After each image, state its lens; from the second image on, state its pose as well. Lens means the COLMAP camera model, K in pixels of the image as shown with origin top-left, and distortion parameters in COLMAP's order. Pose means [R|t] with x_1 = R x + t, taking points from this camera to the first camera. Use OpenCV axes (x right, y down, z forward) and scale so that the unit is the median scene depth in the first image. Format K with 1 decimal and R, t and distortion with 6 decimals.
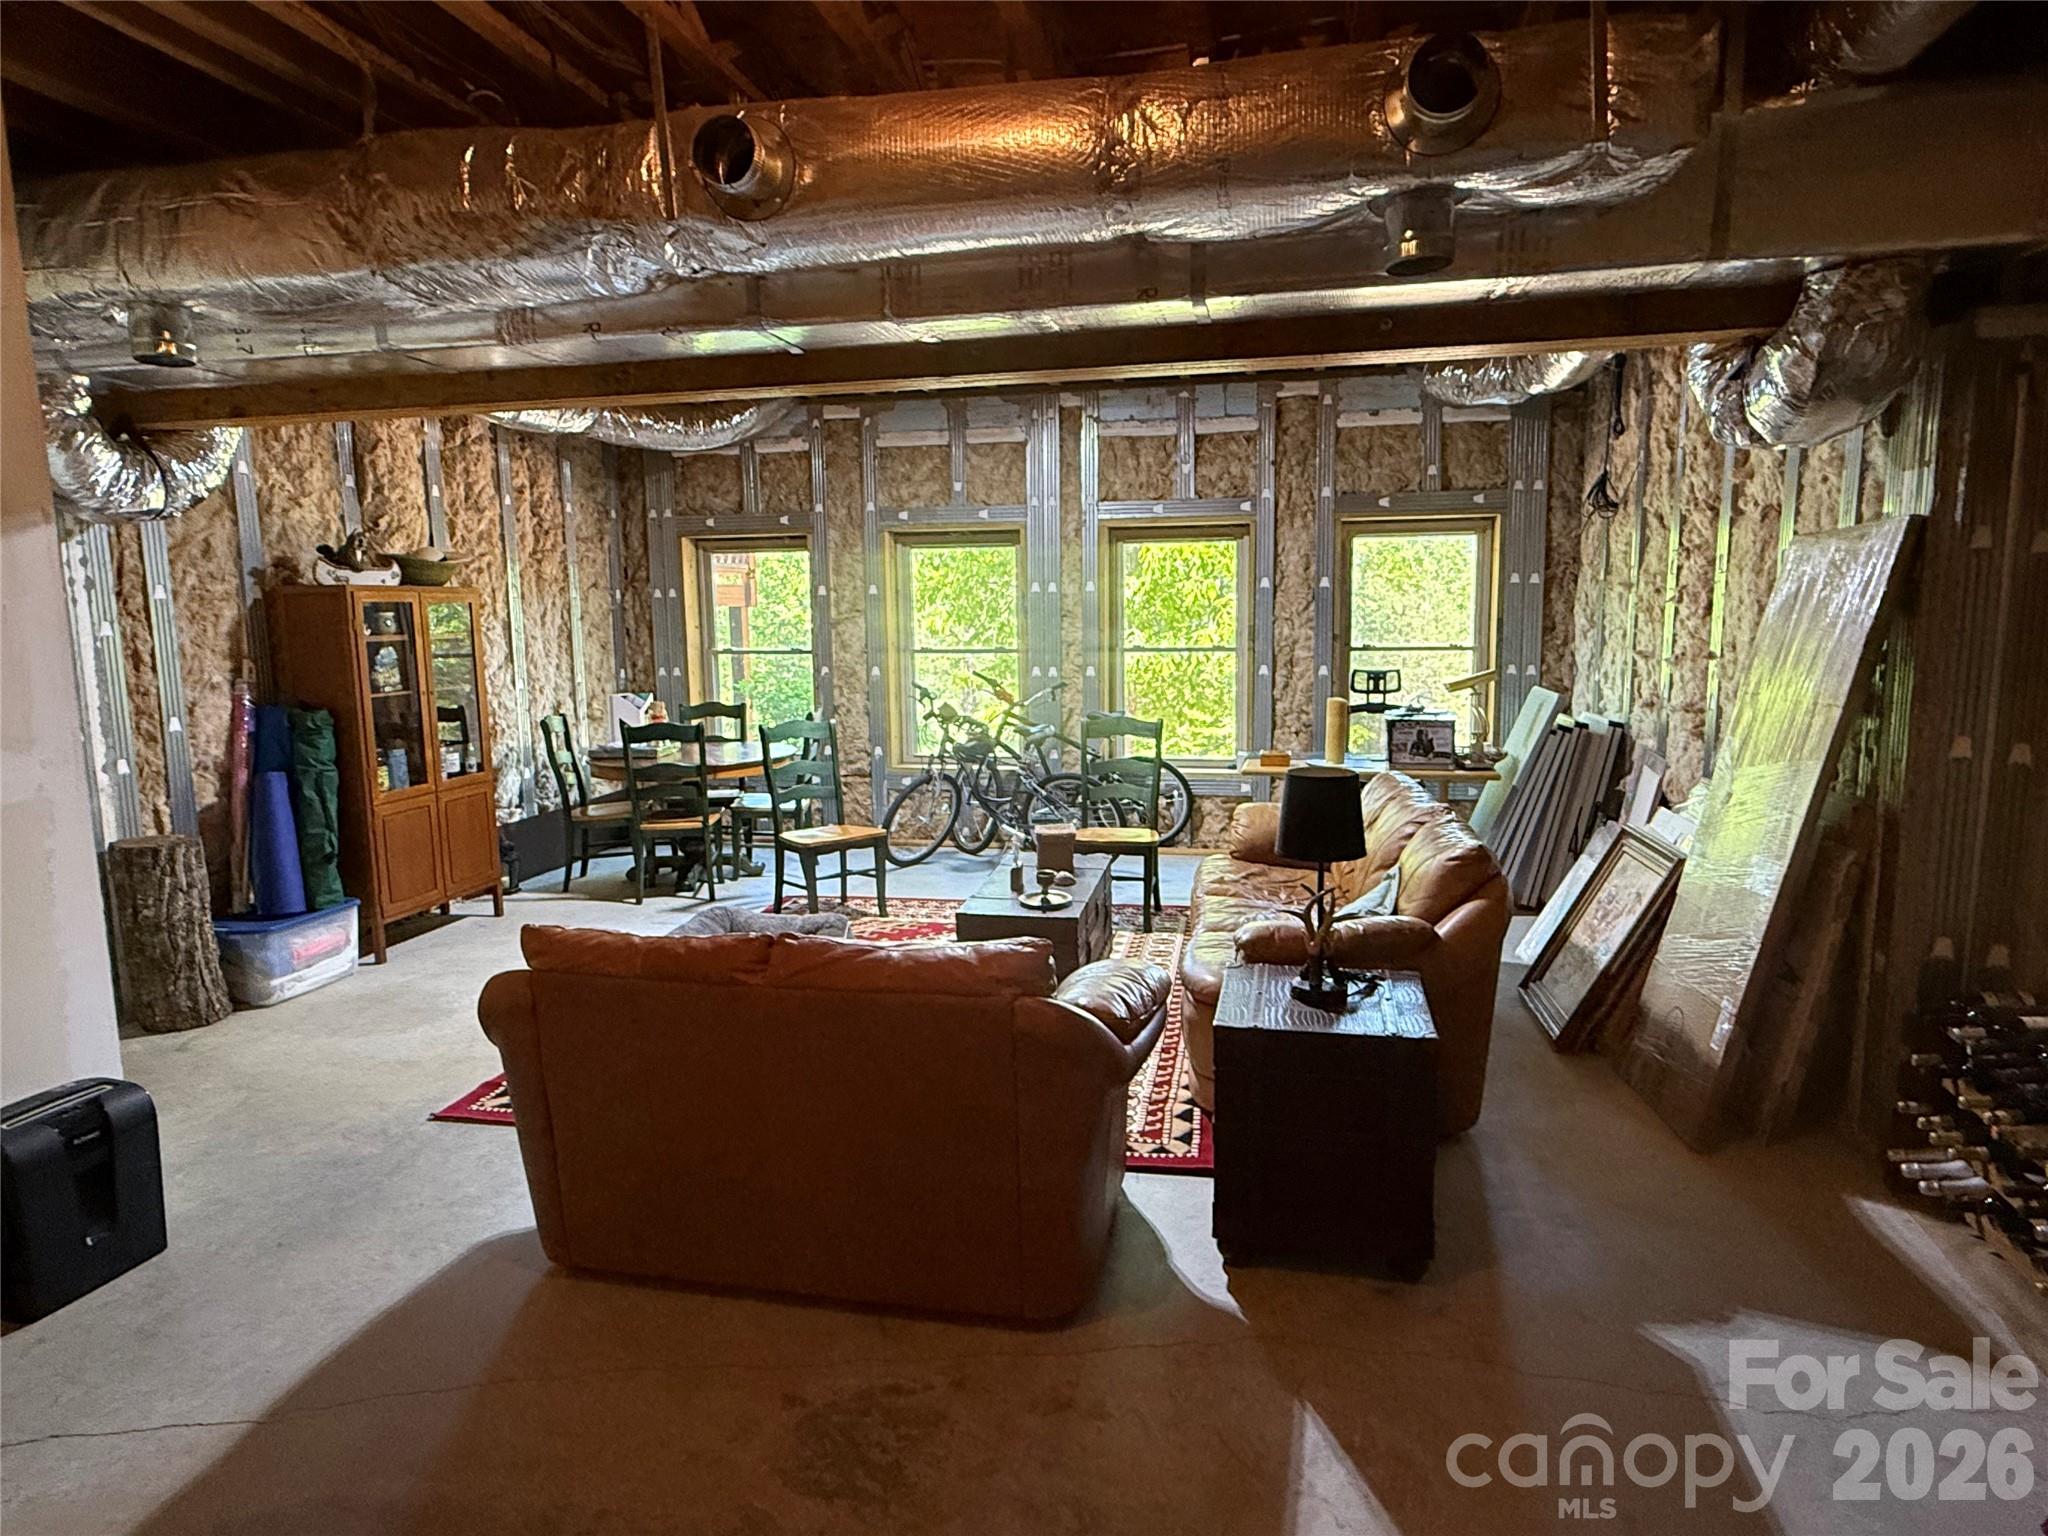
lens RADIAL K [[1196.9, 0, 1026.3], [0, 1196.9, 773.2], [0, 0, 1]] dist [0.003185, -0.000898]
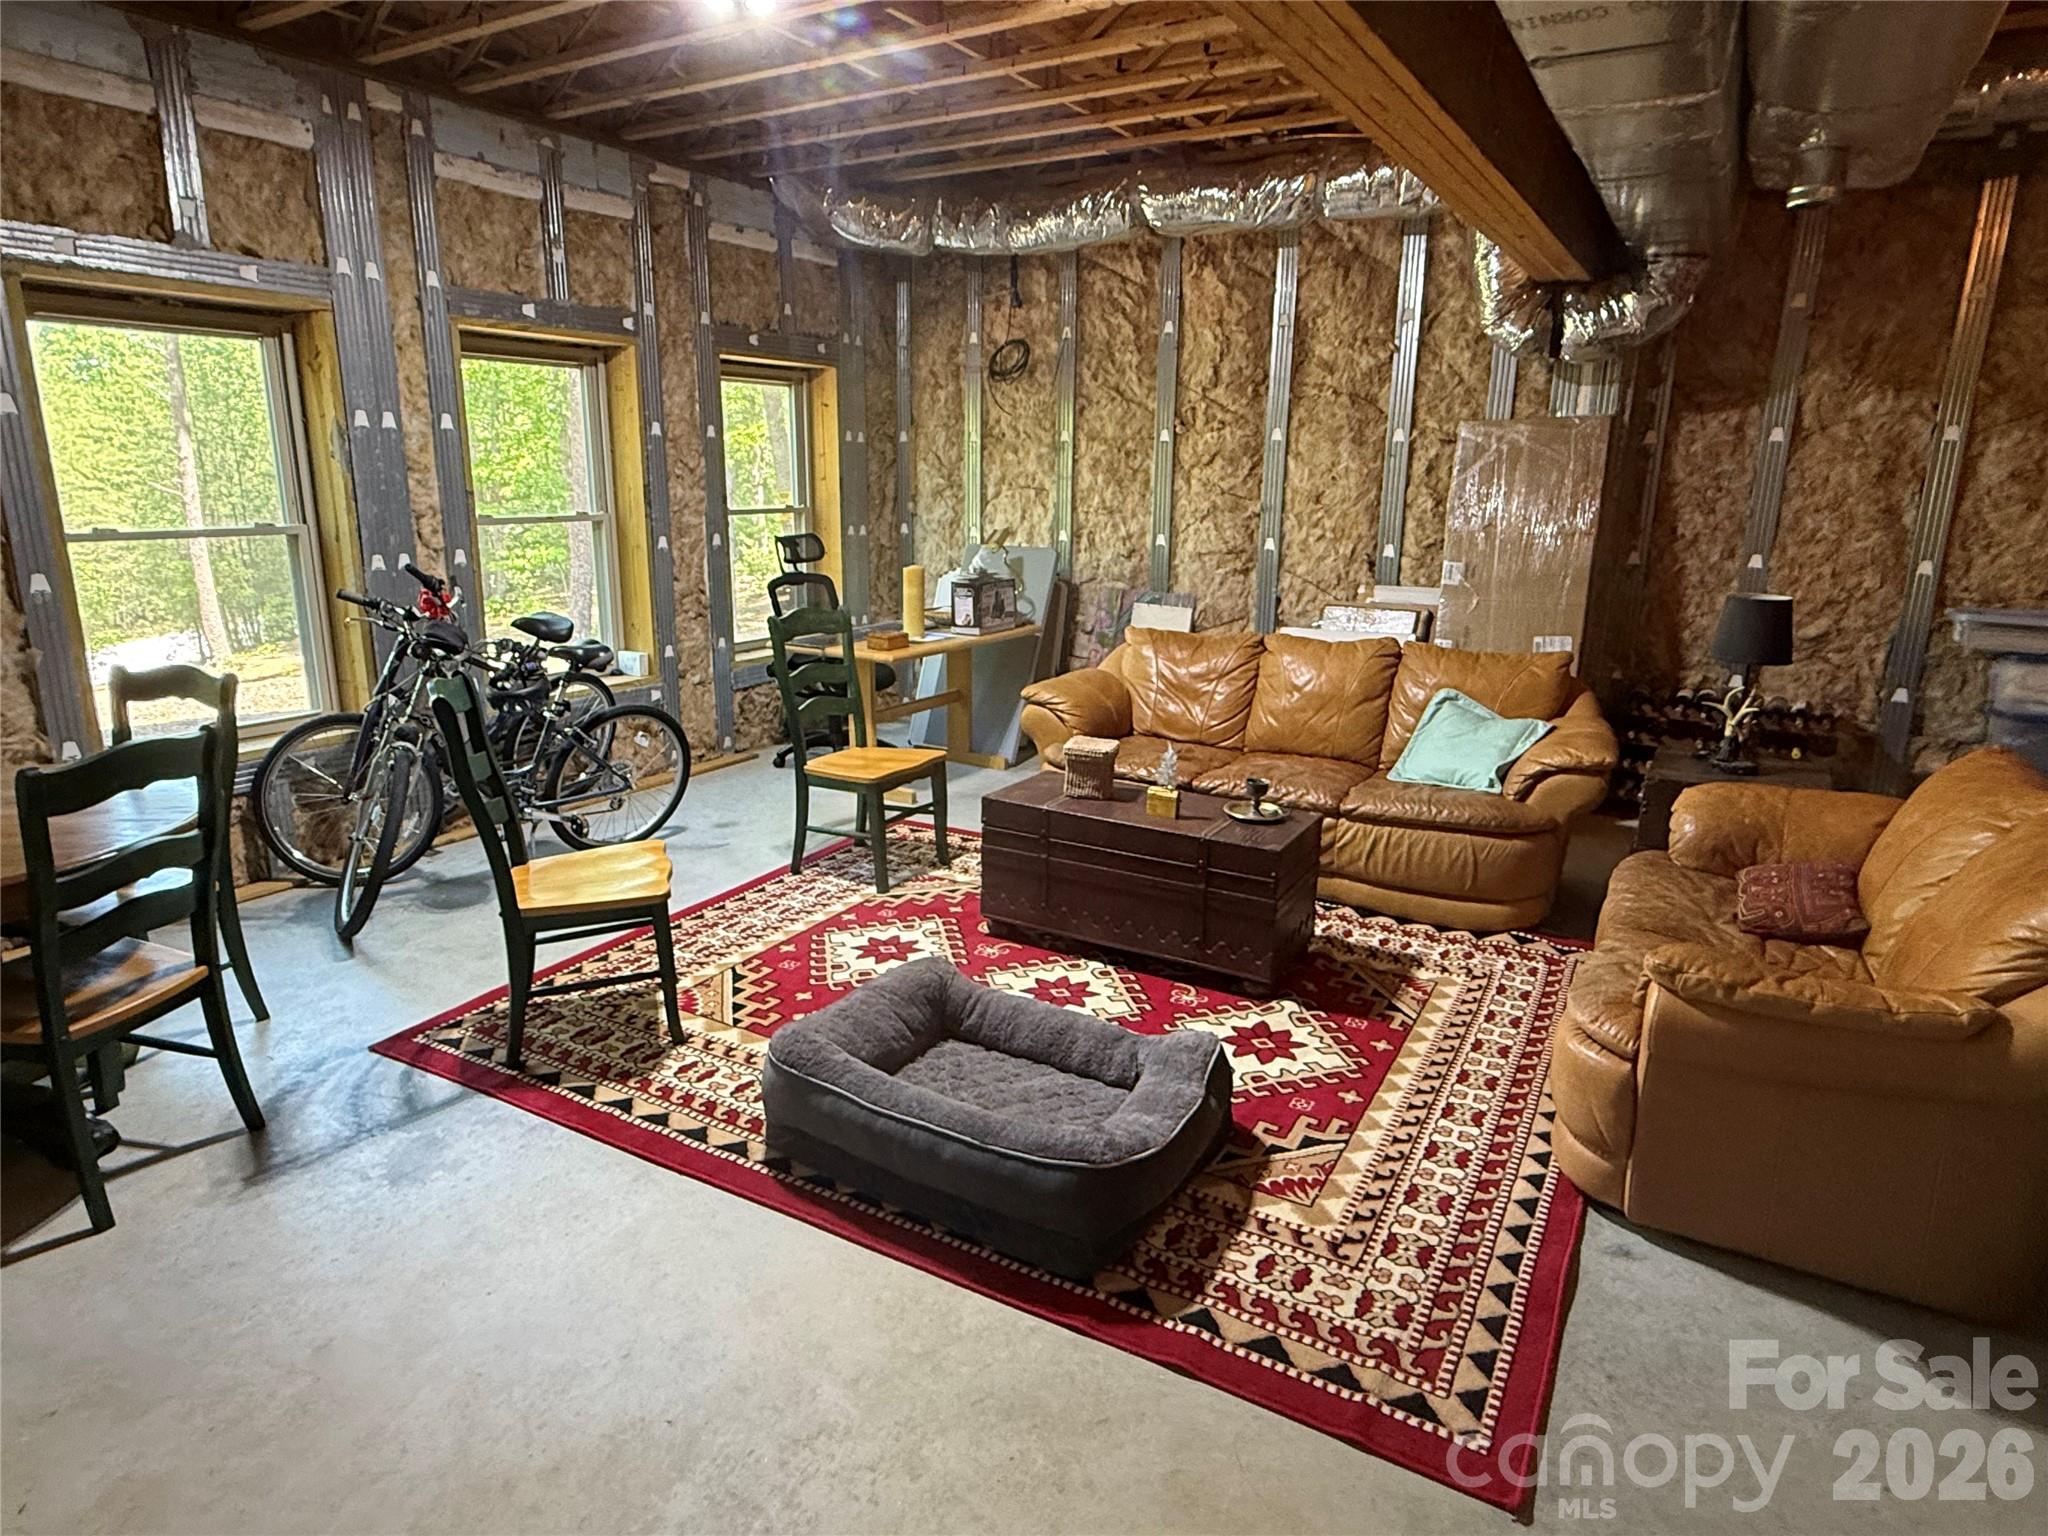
lens RADIAL K [[1196.9, 0, 1018.0], [0, 1196.9, 766.0], [0, 0, 1]] dist [0.003185, -0.000898]
pose [[0.322325, -0.213938, 0.922137, -0.493683], [0.121643, 0.975412, 0.183779, -0.060763], [-0.938781, 0.052935, 0.340424, 0.532053]]
